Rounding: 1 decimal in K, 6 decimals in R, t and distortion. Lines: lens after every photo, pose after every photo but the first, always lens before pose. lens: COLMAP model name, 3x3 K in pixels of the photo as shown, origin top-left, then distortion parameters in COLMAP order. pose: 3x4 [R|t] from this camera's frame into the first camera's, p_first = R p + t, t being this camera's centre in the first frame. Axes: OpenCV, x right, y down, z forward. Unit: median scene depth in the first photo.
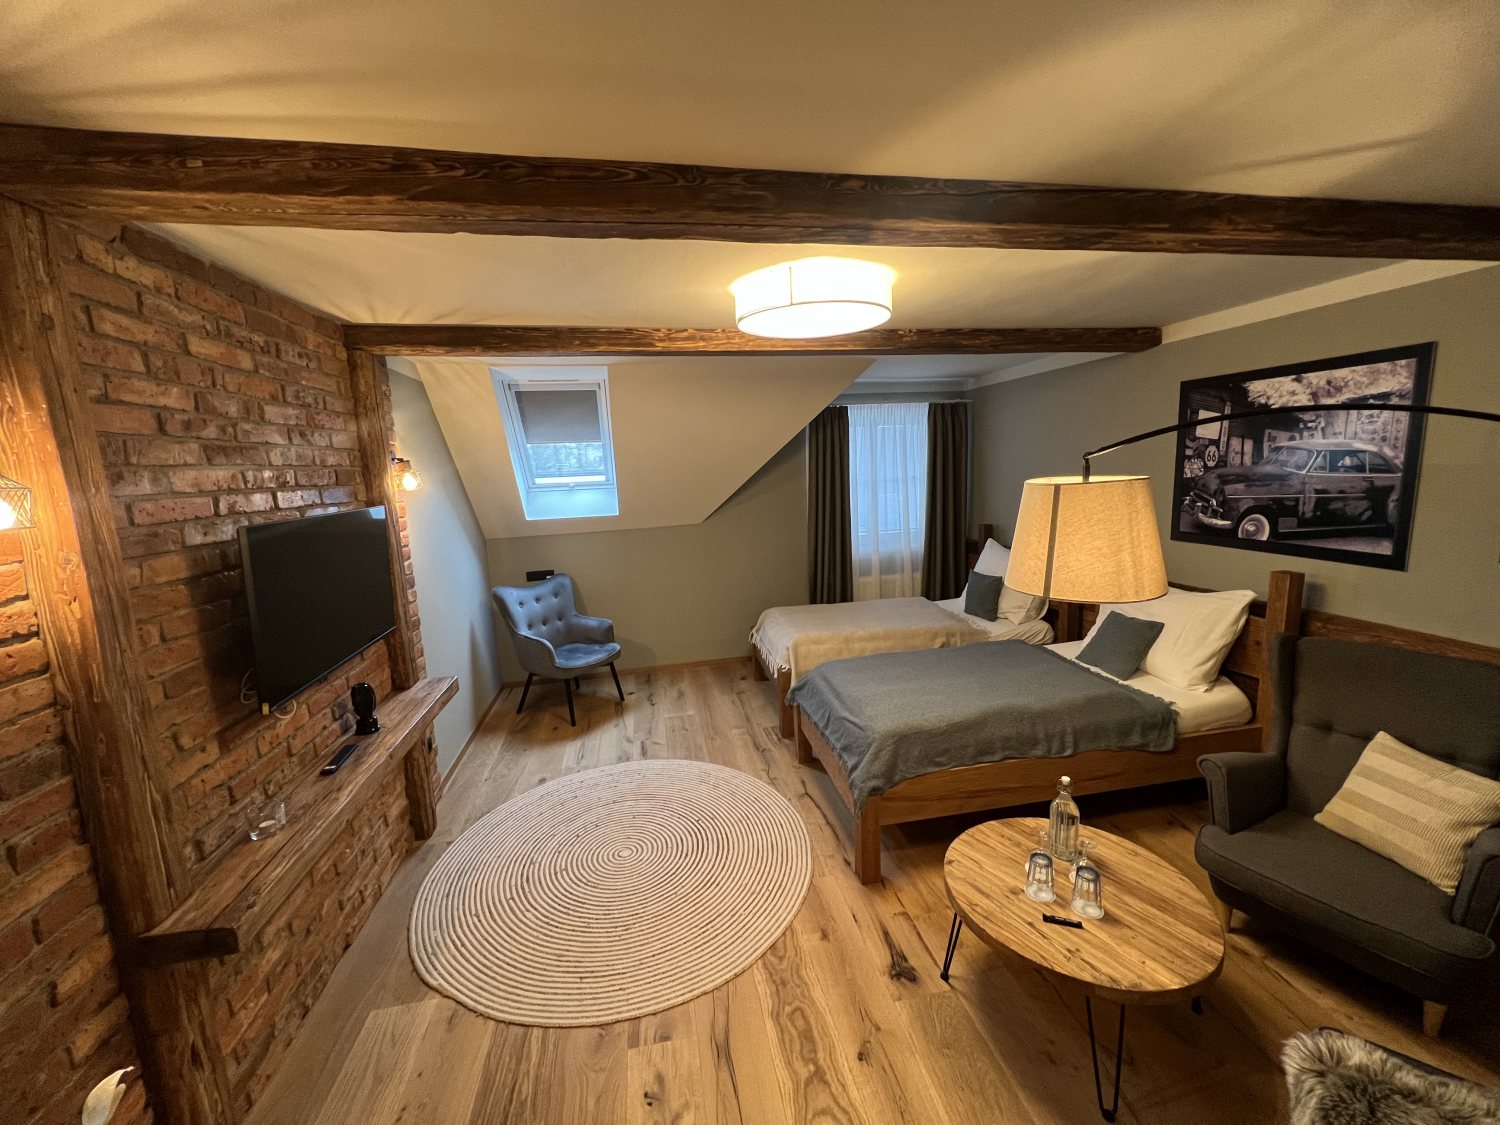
lens RADIAL K [[597.1, 0, 749.9], [0, 597.1, 561.8], [0, 0, 1]] dist [-0.003751, 0.000691]
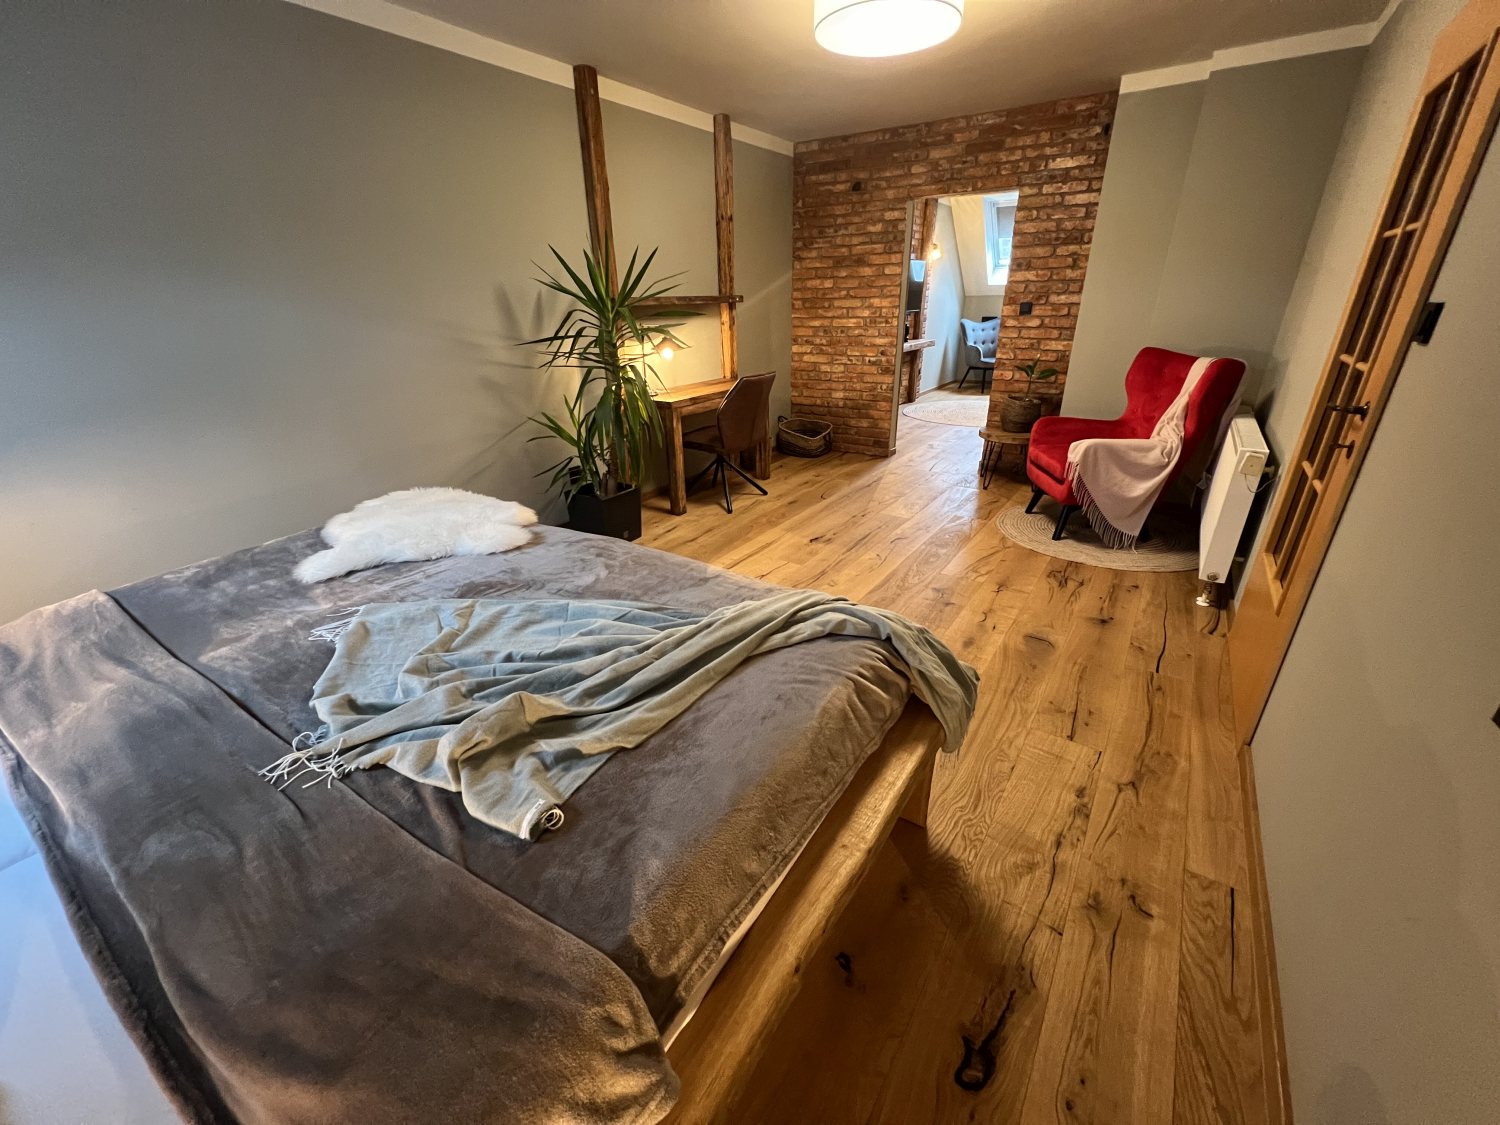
lens RADIAL K [[597.1, 0, 749.9], [0, 597.1, 564.6], [0, 0, 1]] dist [-0.003751, 0.000691]
pose [[0.704551, 0.309520, -0.638596, 0.987624], [-0.119774, 0.938826, 0.322892, 0.424133], [0.699473, -0.151007, 0.698524, -1.662670]]
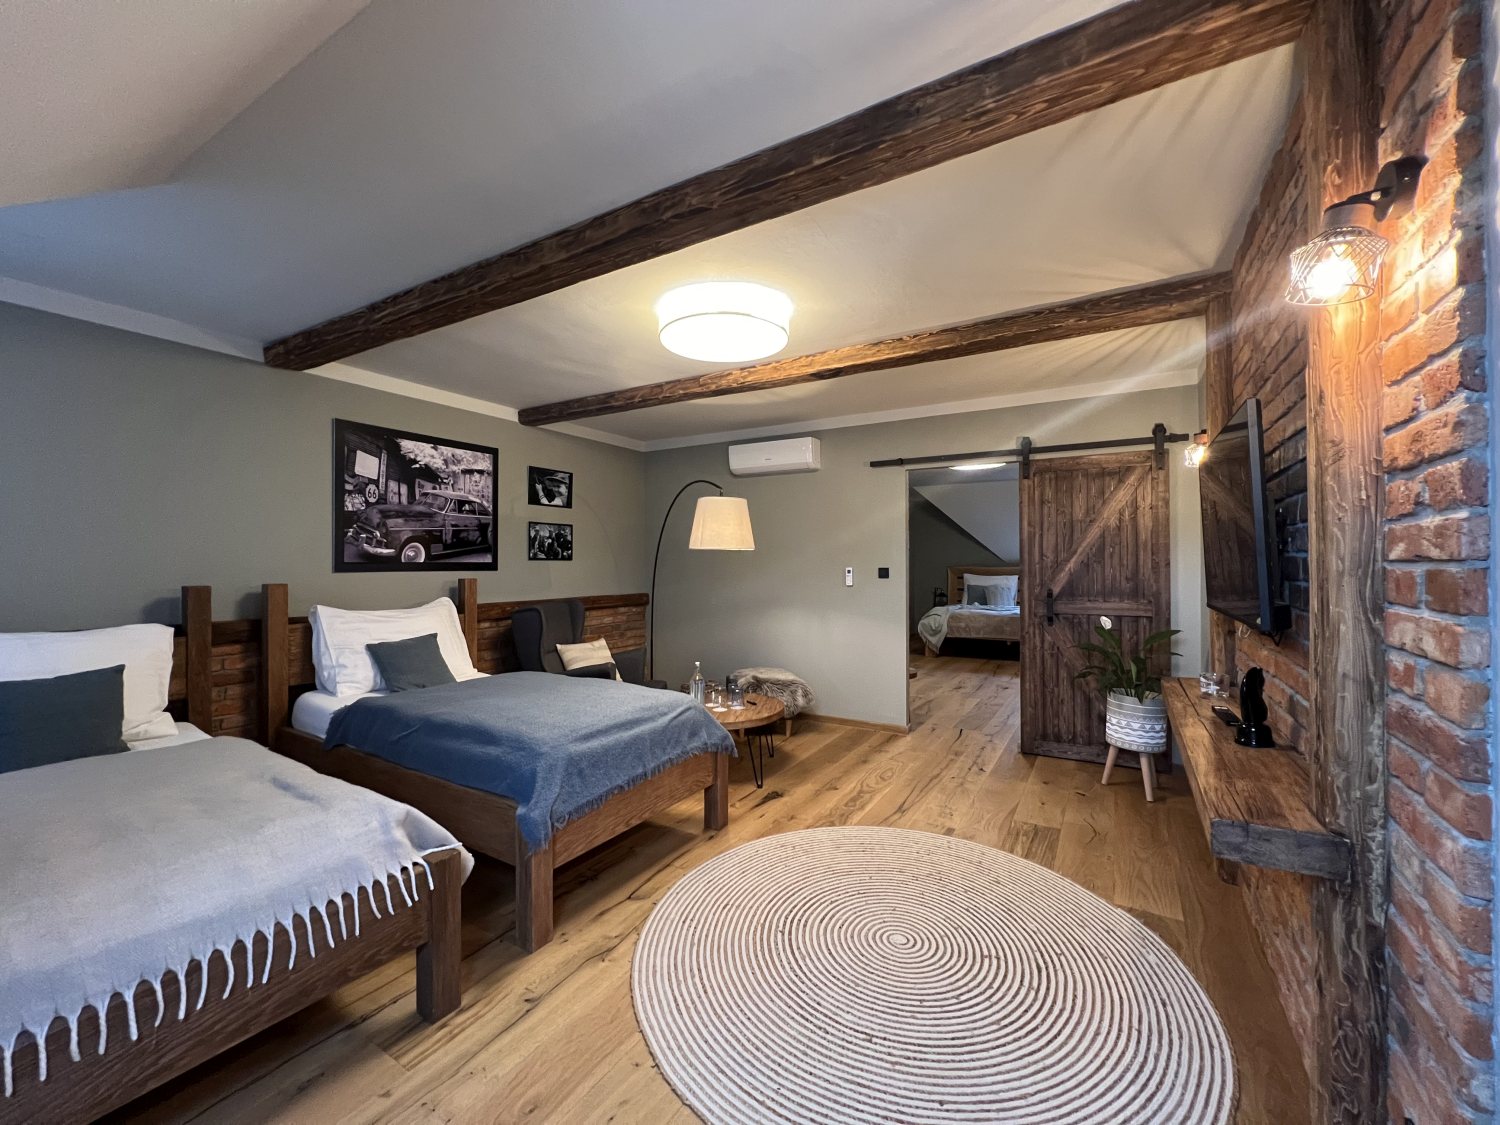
lens RADIAL K [[597.1, 0, 747.6], [0, 597.1, 558.2], [0, 0, 1]] dist [-0.003751, 0.000691]
pose [[-0.742671, 0.051851, 0.667646, -0.568736], [0.144089, 0.986018, 0.083705, -0.052969], [-0.653971, 0.158366, -0.739758, 1.553590]]
